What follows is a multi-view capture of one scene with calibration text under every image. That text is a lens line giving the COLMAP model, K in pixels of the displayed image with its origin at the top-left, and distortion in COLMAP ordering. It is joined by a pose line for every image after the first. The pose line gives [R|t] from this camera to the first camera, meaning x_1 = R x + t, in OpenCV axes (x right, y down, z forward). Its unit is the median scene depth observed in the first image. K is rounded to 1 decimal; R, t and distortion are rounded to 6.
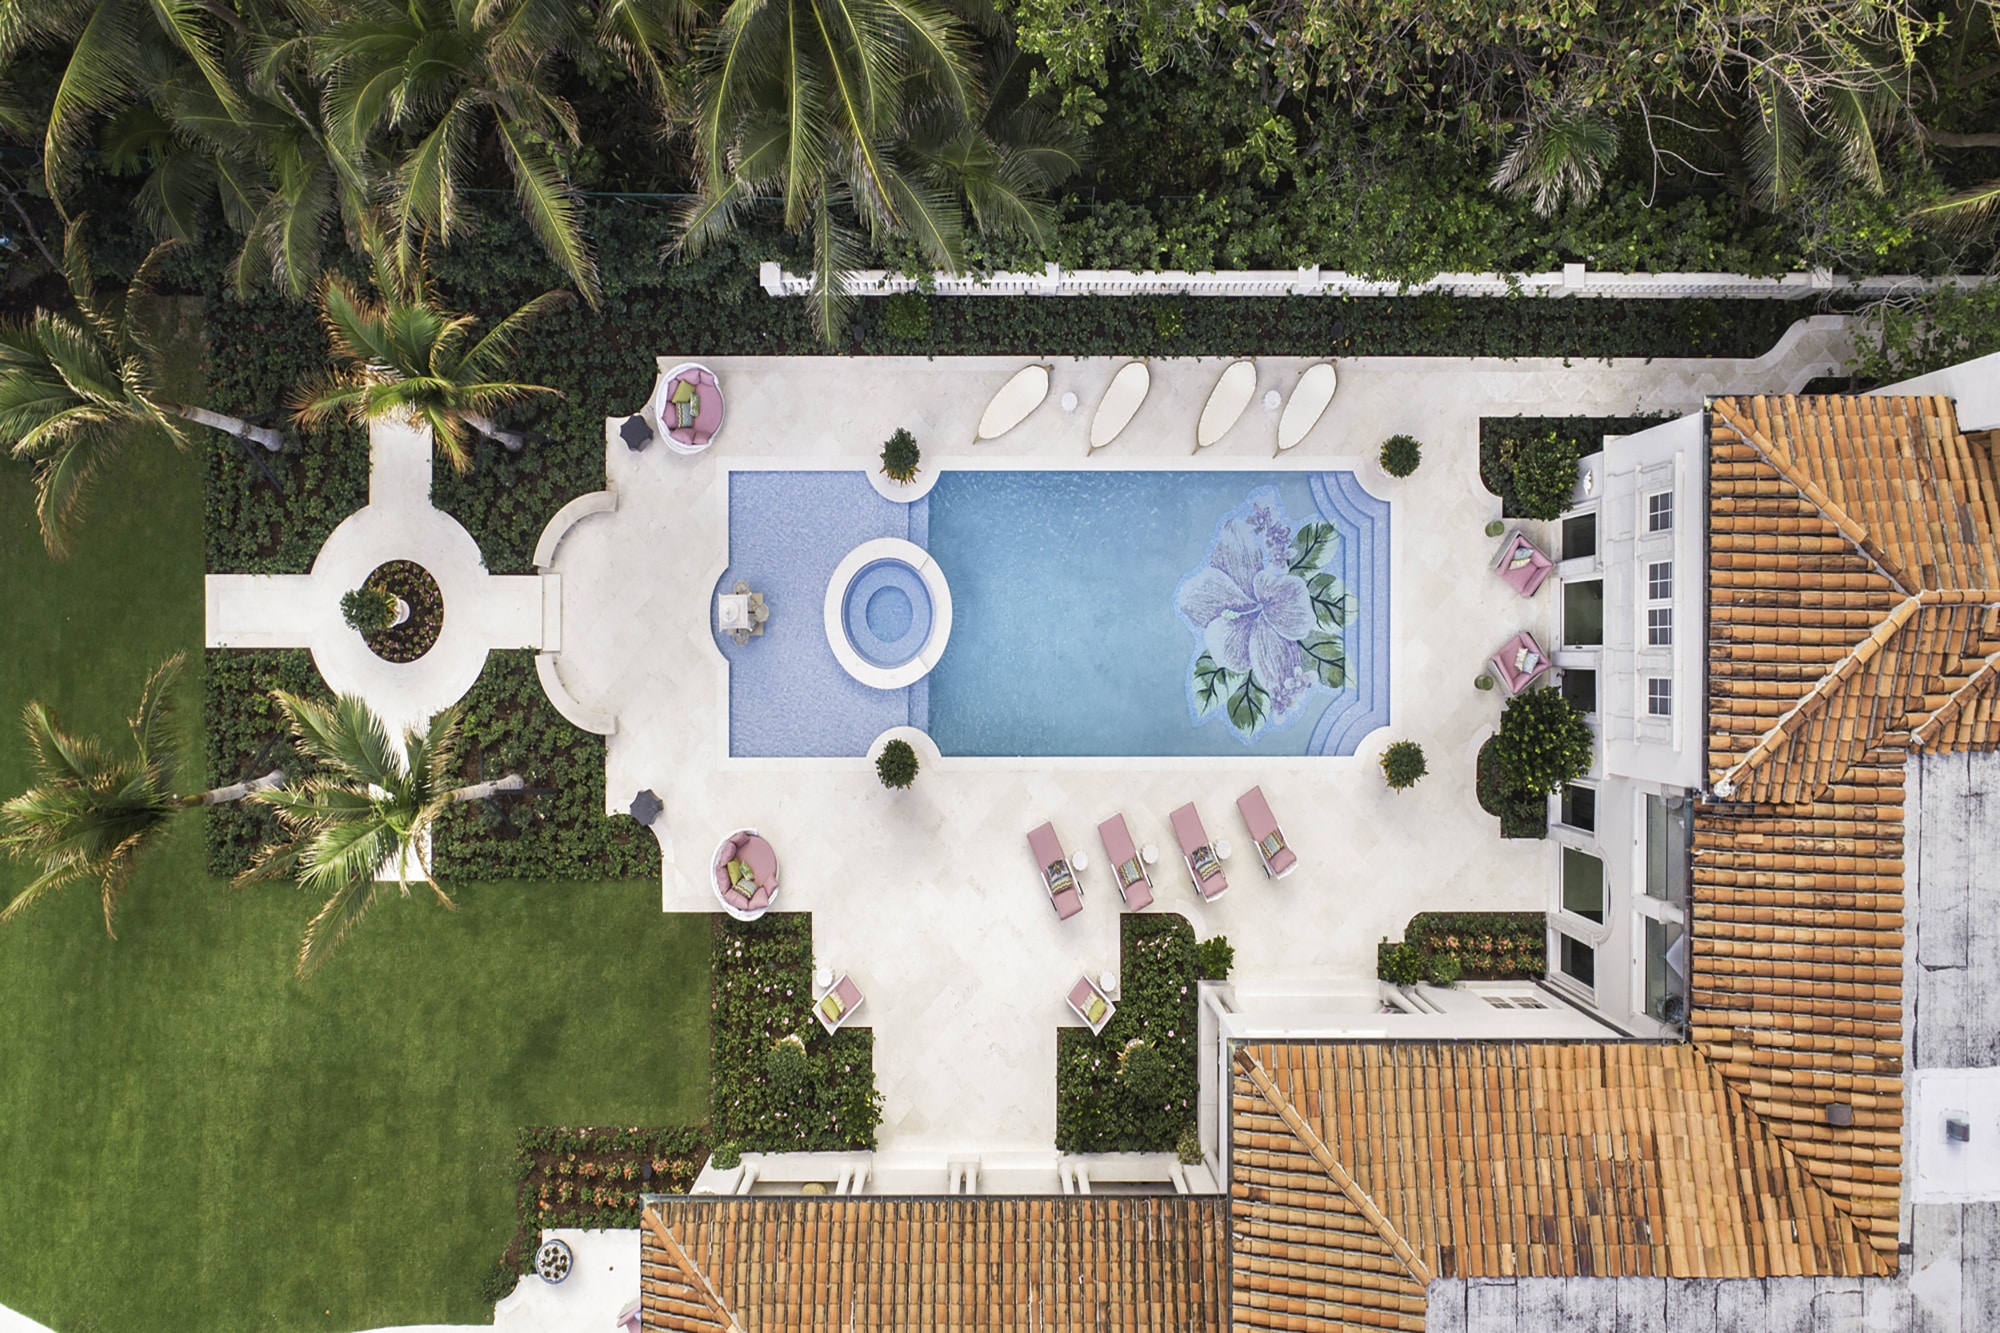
lens RADIAL K [[1381.8, 0, 1003.7], [0, 1381.8, 663.1], [0, 0, 1]] dist [-0.011029, -0.002269]
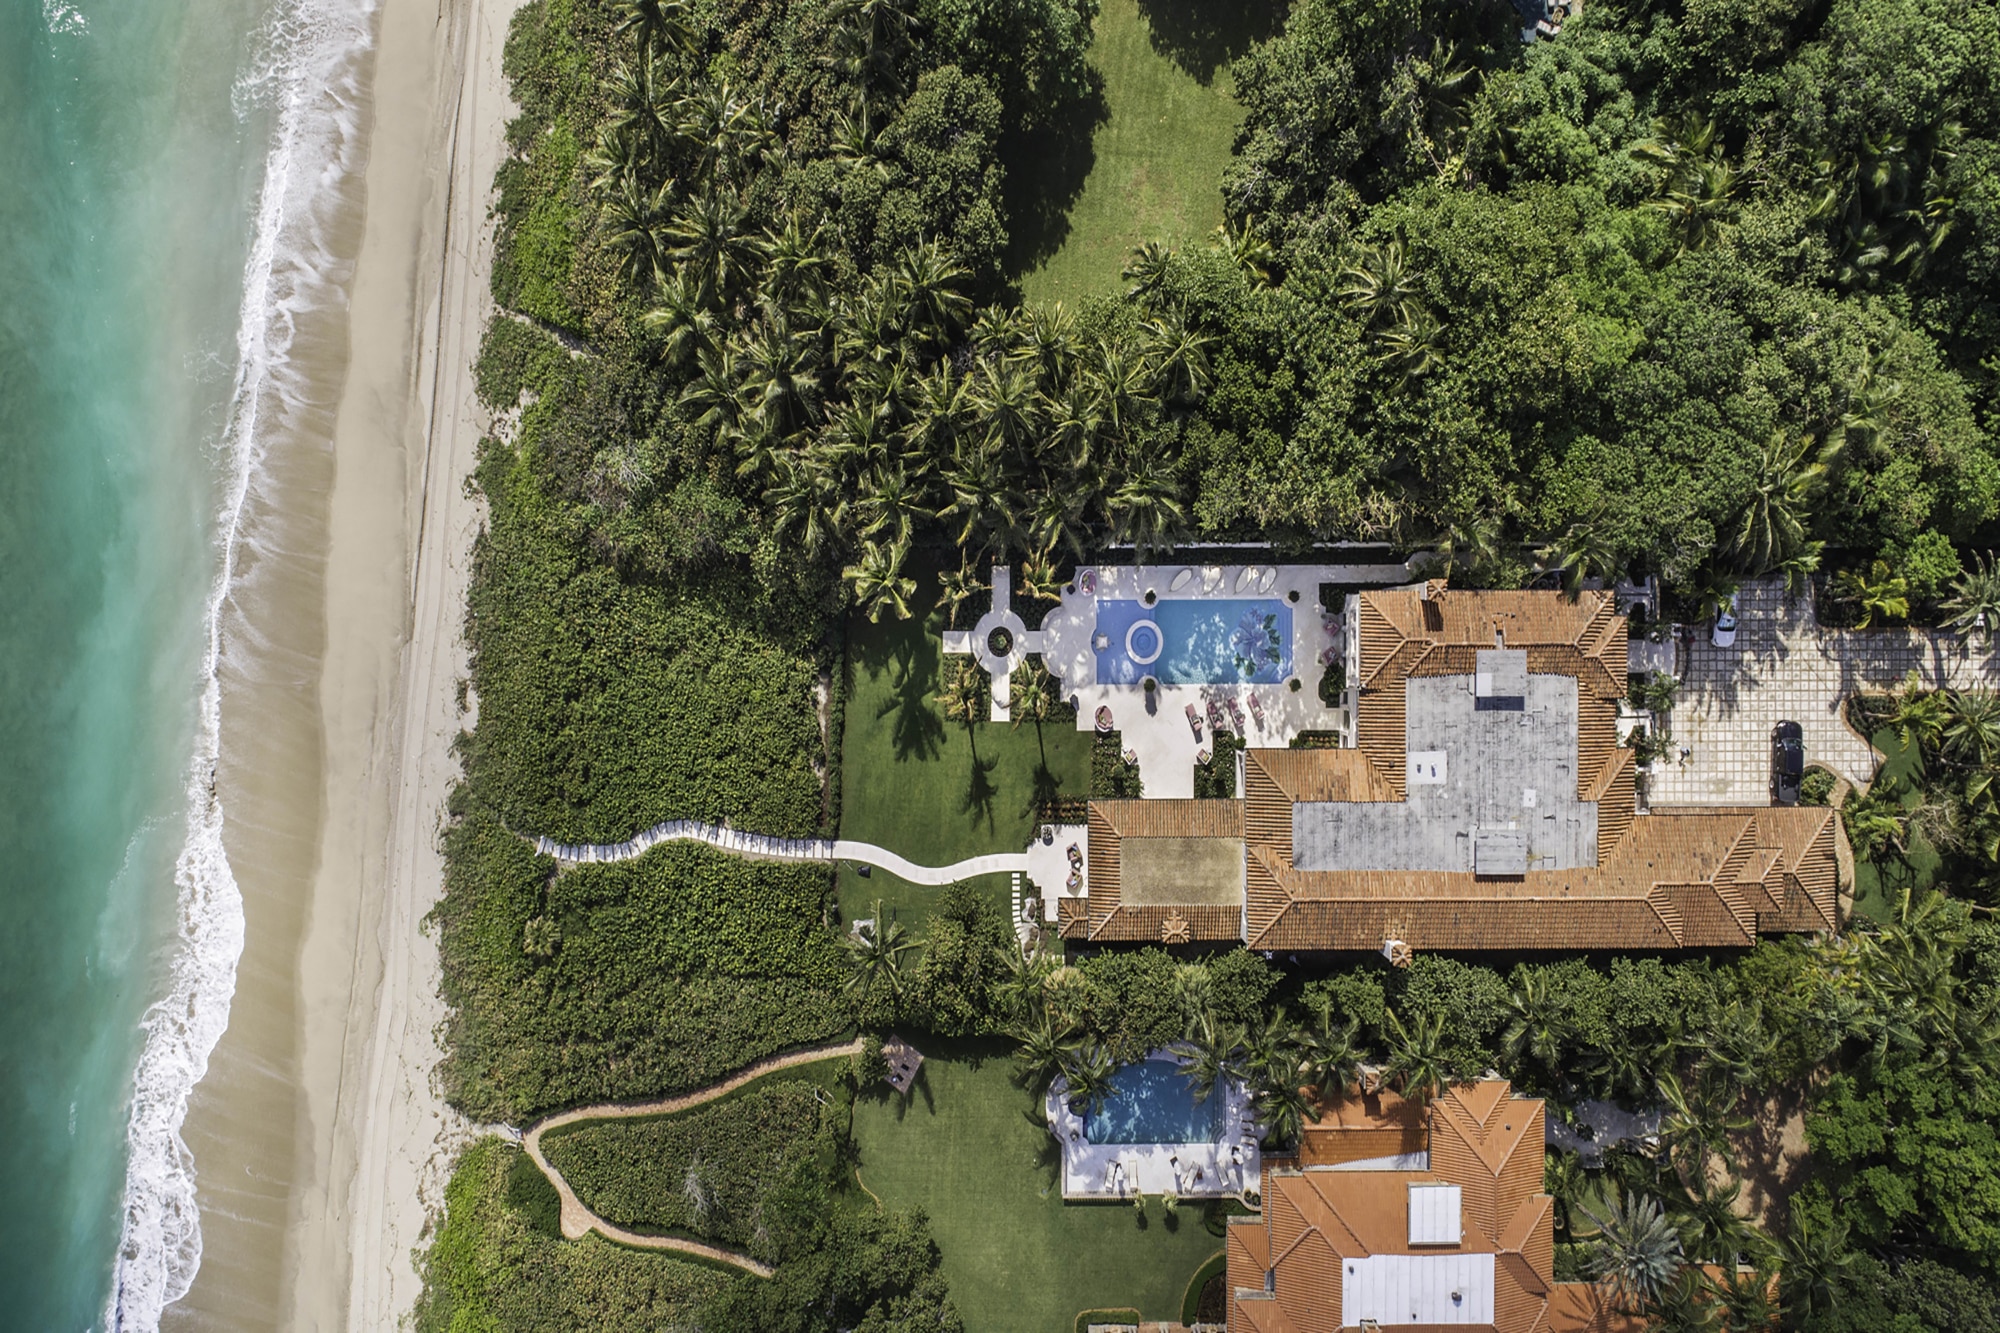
lens RADIAL K [[1381.8, 0, 995.9], [0, 1381.8, 667.0], [0, 0, 1]] dist [-0.011029, -0.002269]
pose [[0.999929, -0.003693, -0.011368, -0.412269], [0.003779, 0.999964, 0.007553, -0.001302], [0.011340, -0.007596, 0.999907, -2.418637]]
